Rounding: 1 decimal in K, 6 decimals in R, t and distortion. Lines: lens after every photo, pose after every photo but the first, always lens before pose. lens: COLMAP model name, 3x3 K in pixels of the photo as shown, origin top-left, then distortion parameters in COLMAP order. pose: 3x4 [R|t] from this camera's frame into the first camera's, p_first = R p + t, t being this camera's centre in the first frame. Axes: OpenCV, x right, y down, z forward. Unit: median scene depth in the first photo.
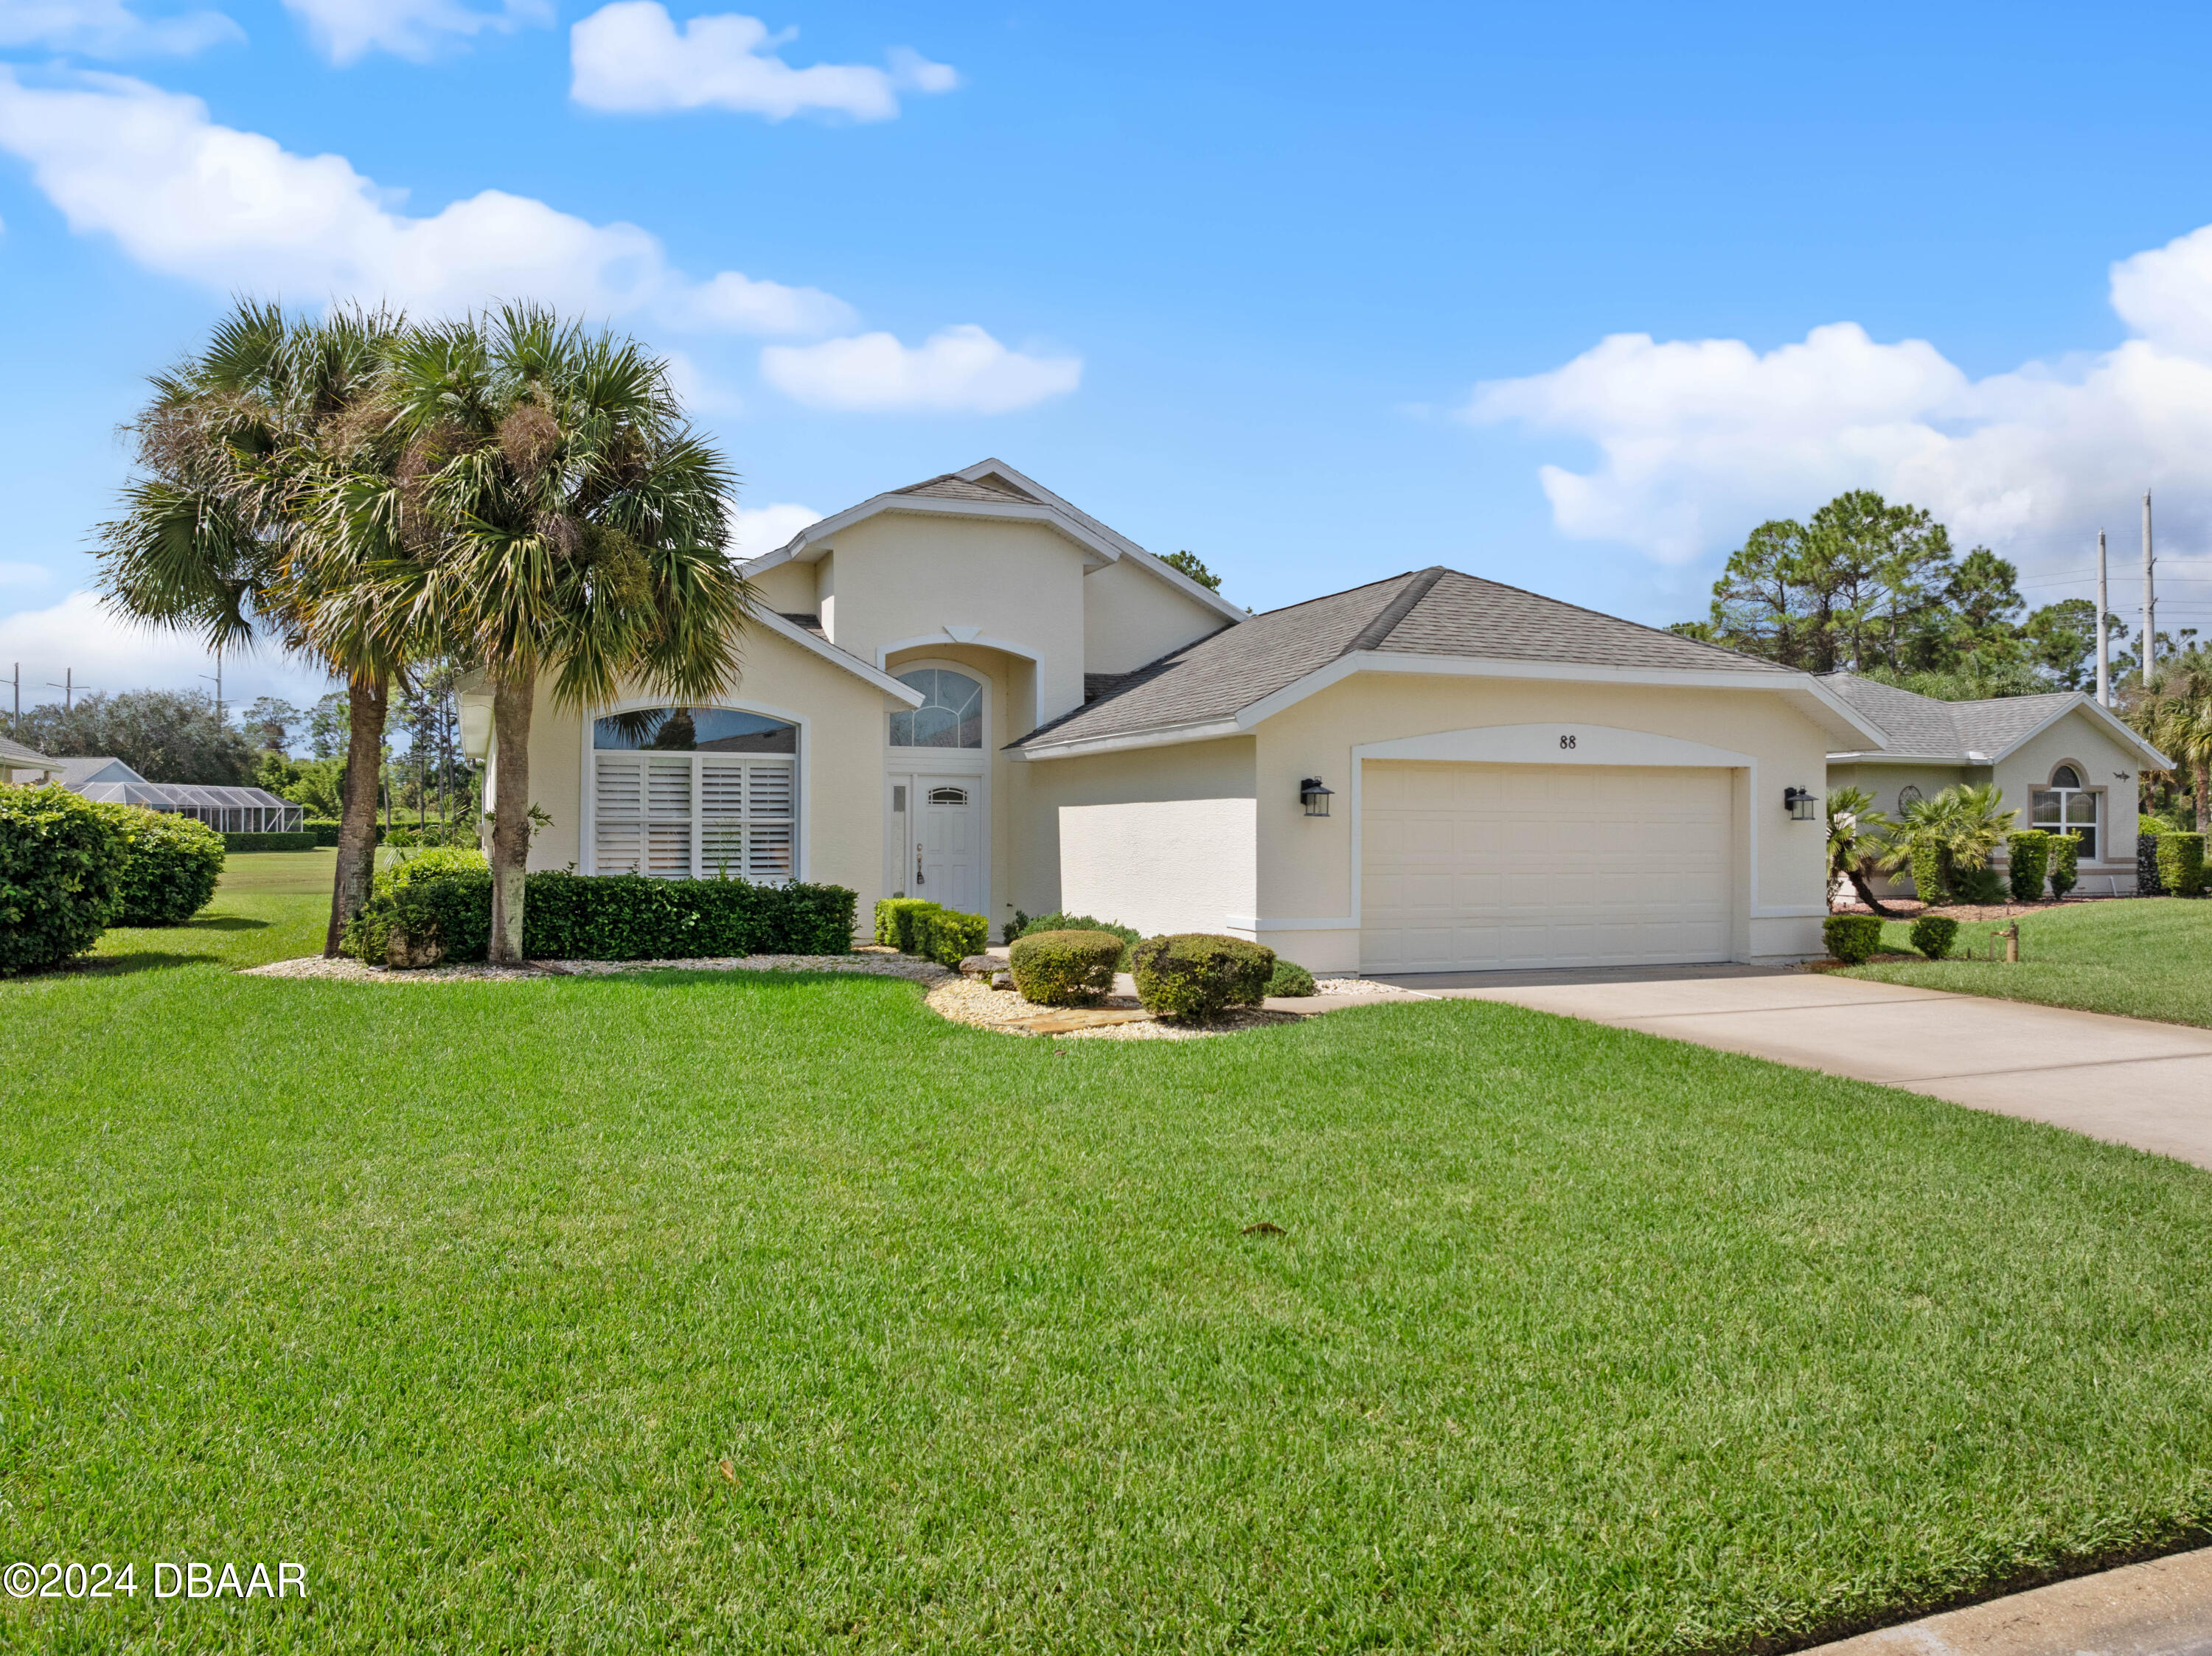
lens RADIAL K [[1545.8, 0, 1106.0], [0, 1545.8, 828.0], [0, 0, 1]] dist [-0.037423, -0.000433]
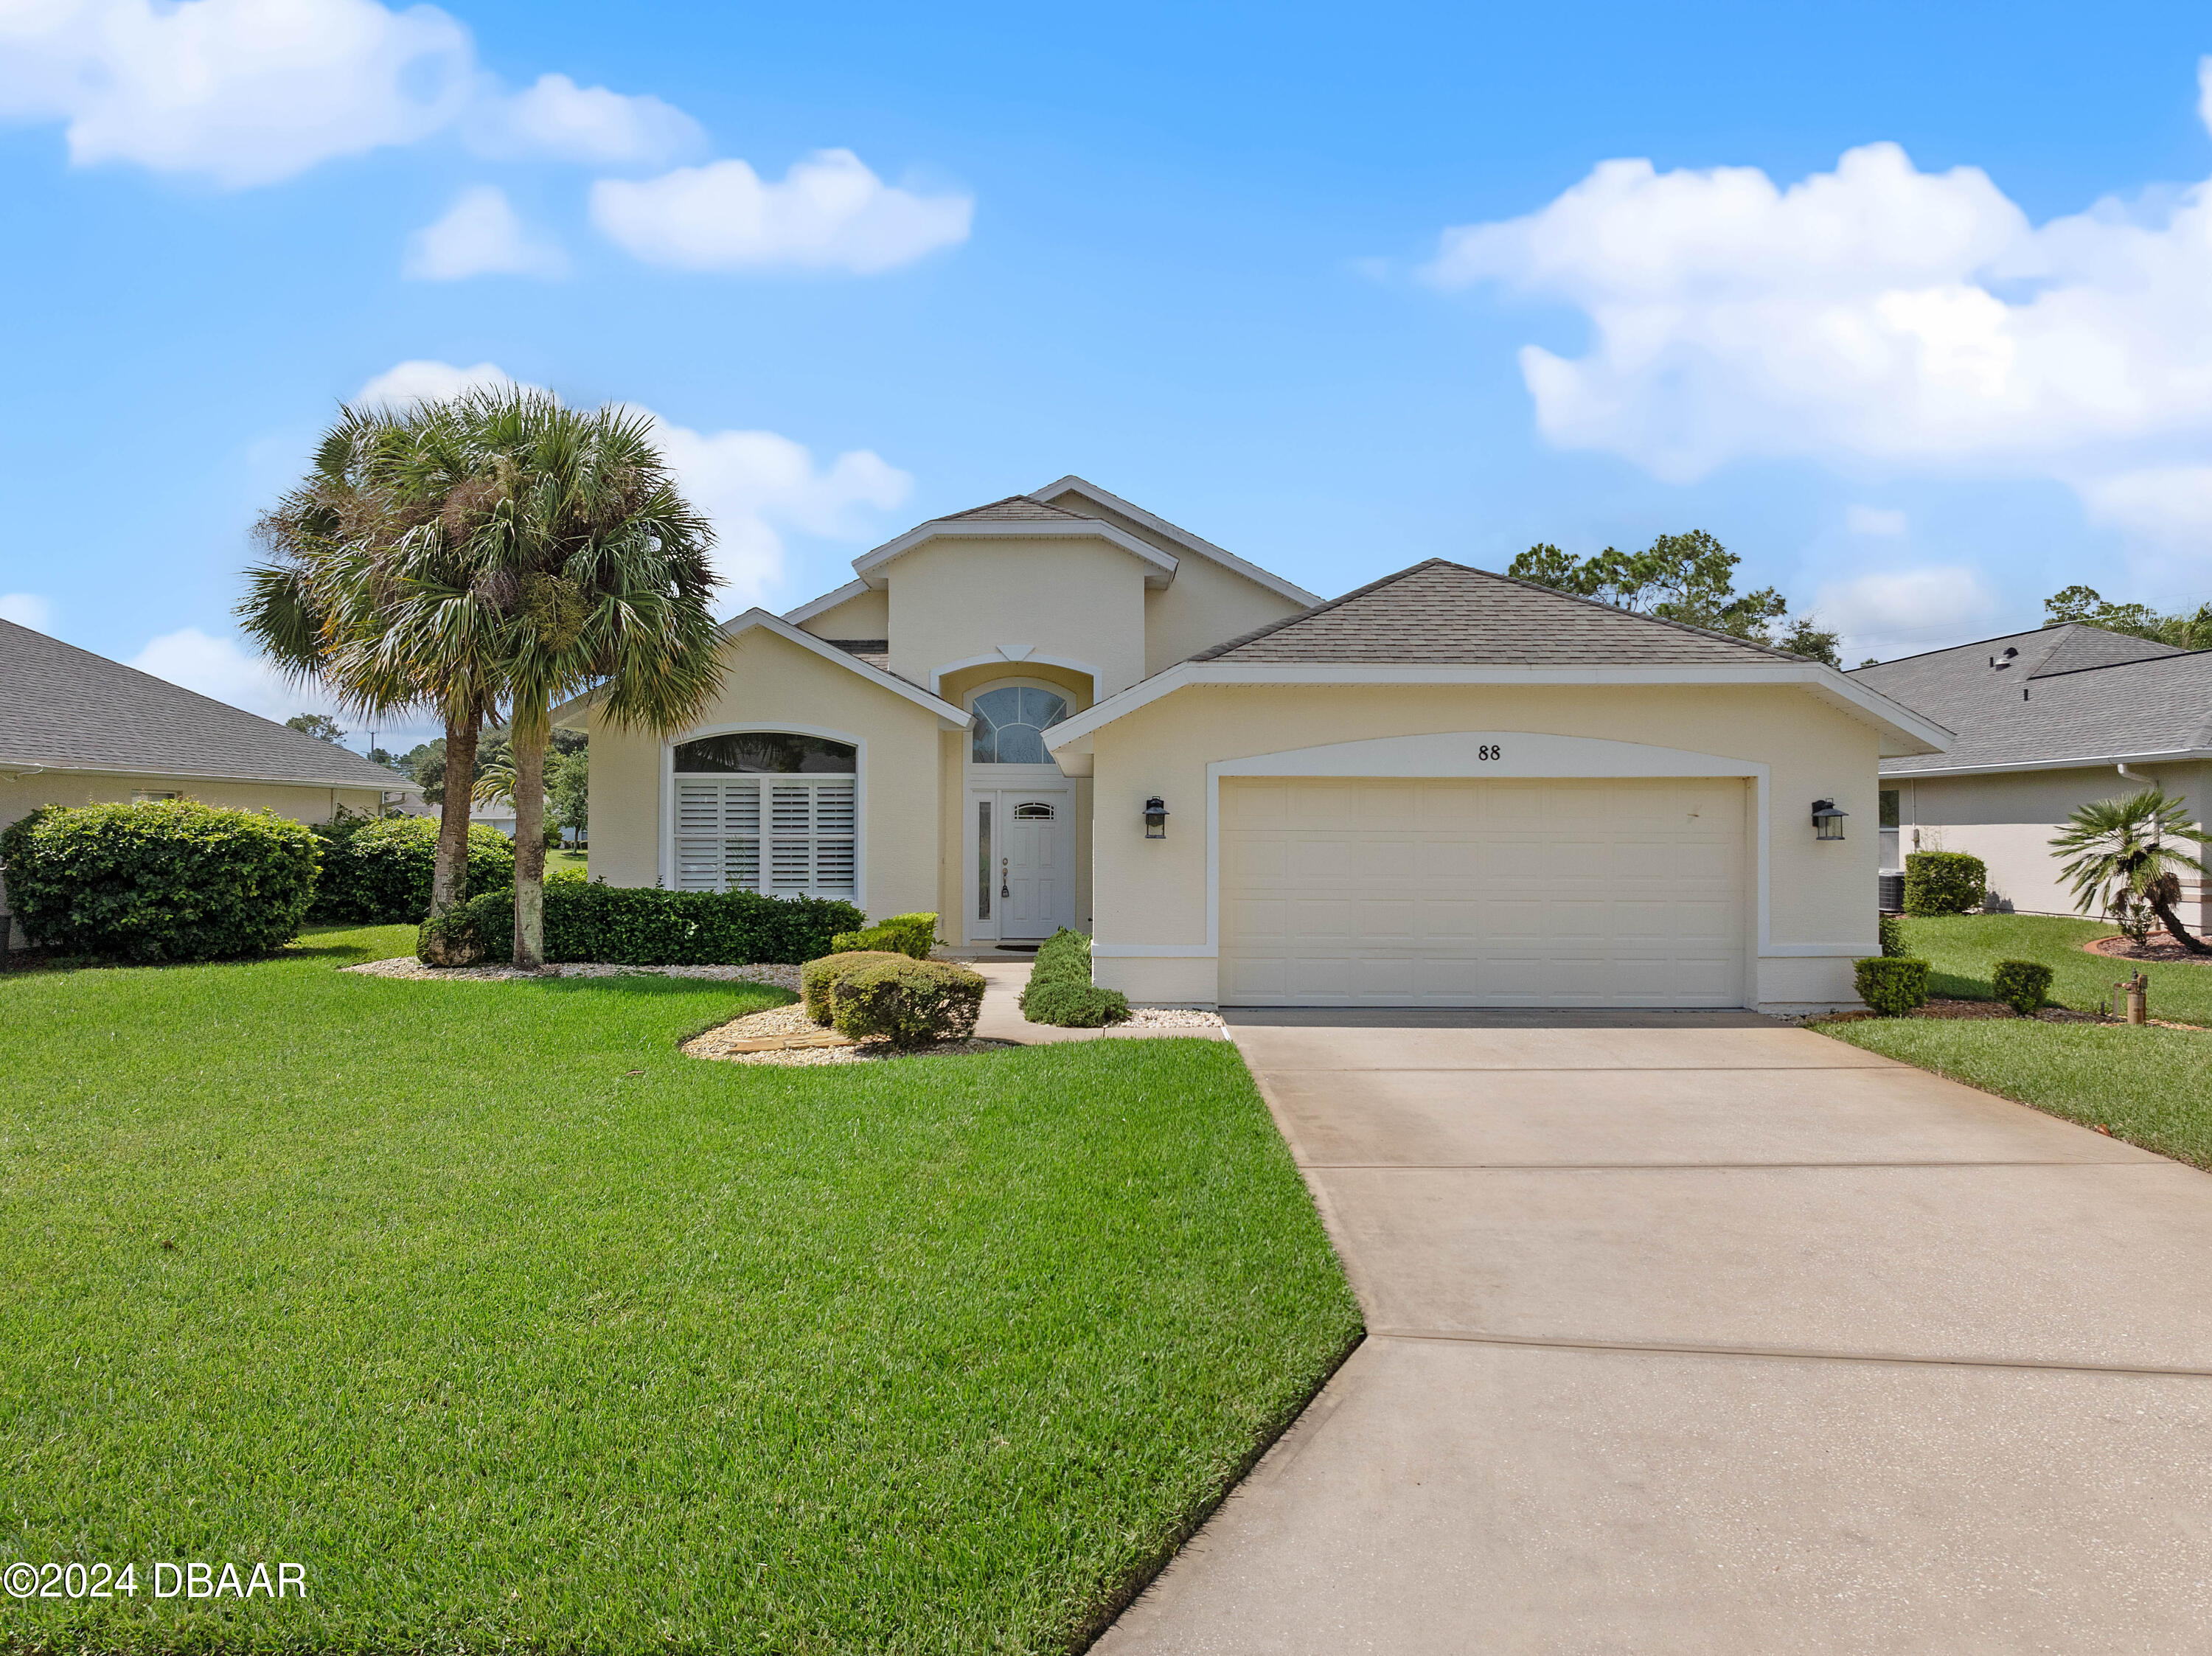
lens RADIAL K [[1553.6, 0, 1106.0], [0, 1553.6, 828.0], [0, 0, 1]] dist [-0.027417, -0.031154]
pose [[0.928220, -0.001133, -0.372030, 0.406617], [0.001352, 0.999999, 0.000329, -0.012494], [0.372029, -0.000808, 0.928221, 0.087132]]
